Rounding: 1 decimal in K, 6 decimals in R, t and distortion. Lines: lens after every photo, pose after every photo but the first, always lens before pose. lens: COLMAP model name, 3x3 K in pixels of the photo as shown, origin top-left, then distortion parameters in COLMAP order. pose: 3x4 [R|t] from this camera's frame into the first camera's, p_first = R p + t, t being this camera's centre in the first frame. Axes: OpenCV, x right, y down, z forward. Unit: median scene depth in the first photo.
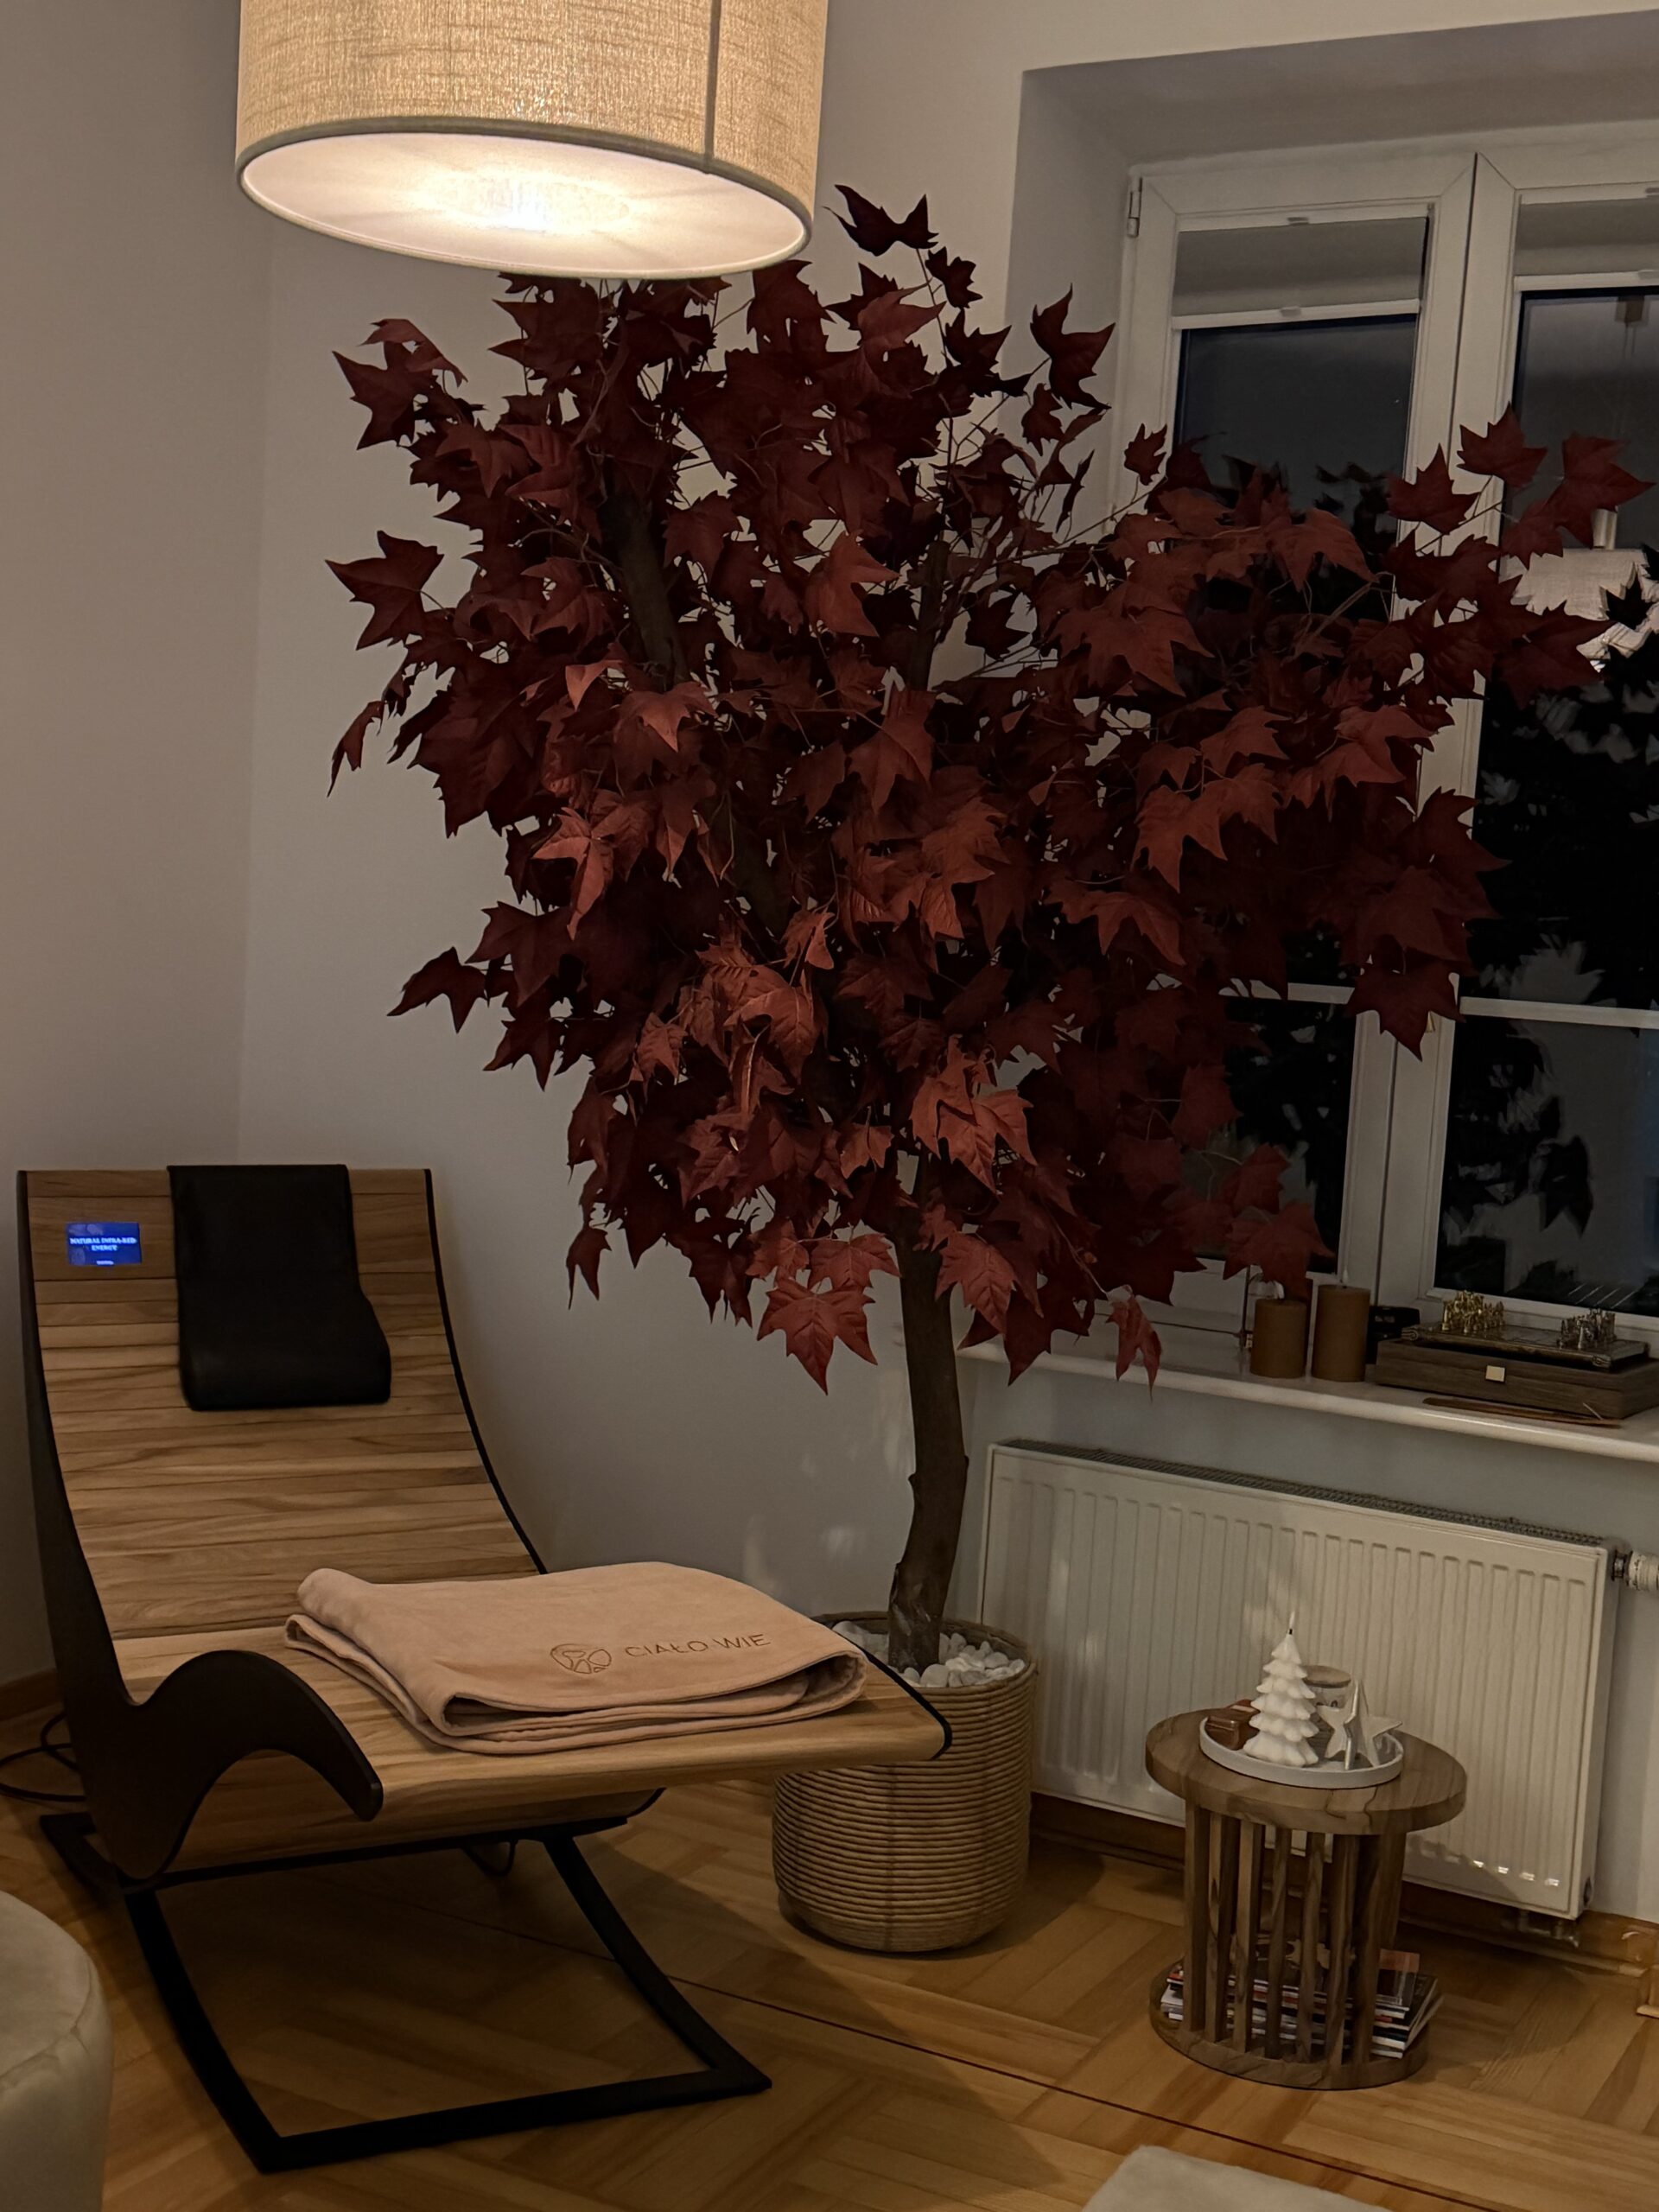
lens RADIAL K [[2763.5, 0, 829.5], [0, 2763.5, 1106.0], [0, 0, 1]] dist [0.189608, -0.463797]
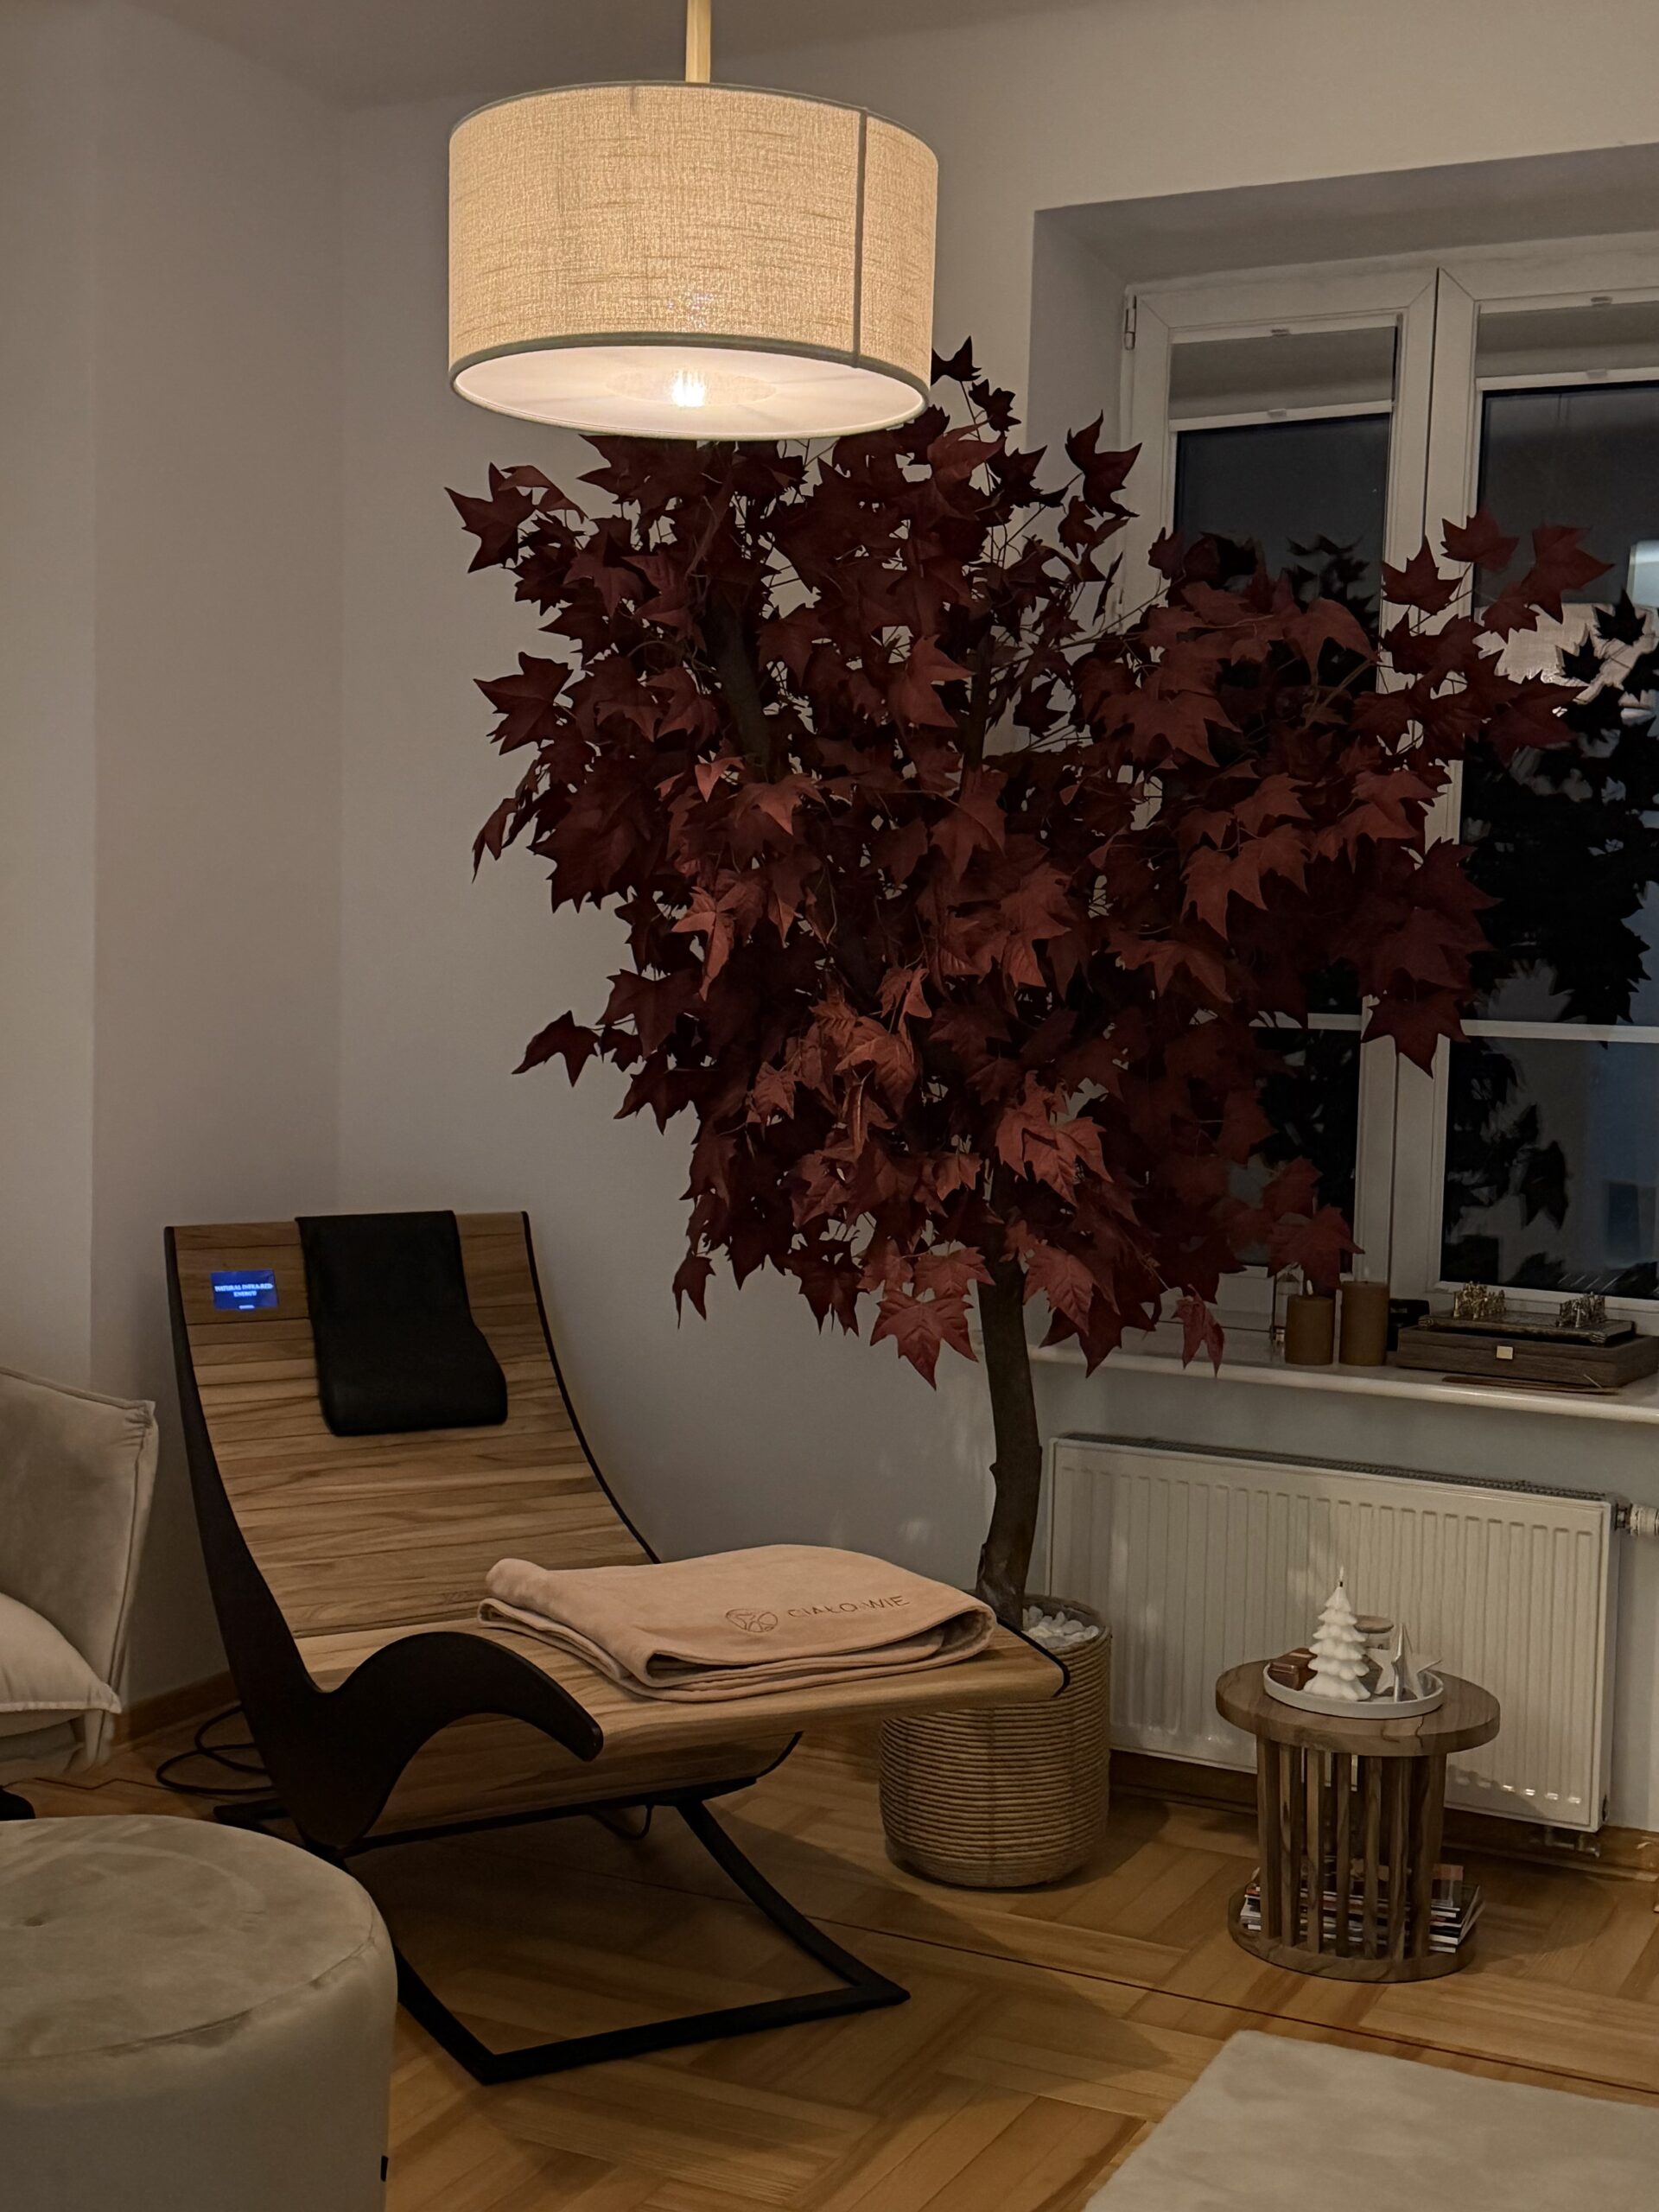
lens RADIAL K [[2789.5, 0, 826.9], [0, 2789.5, 1124.9], [0, 0, 1]] dist [0.171235, -0.380069]
pose [[0.998841, -0.039206, 0.027924, -0.067370], [0.039422, 0.999197, -0.007218, 0.001394], [-0.027619, 0.008310, 0.999584, -0.138875]]
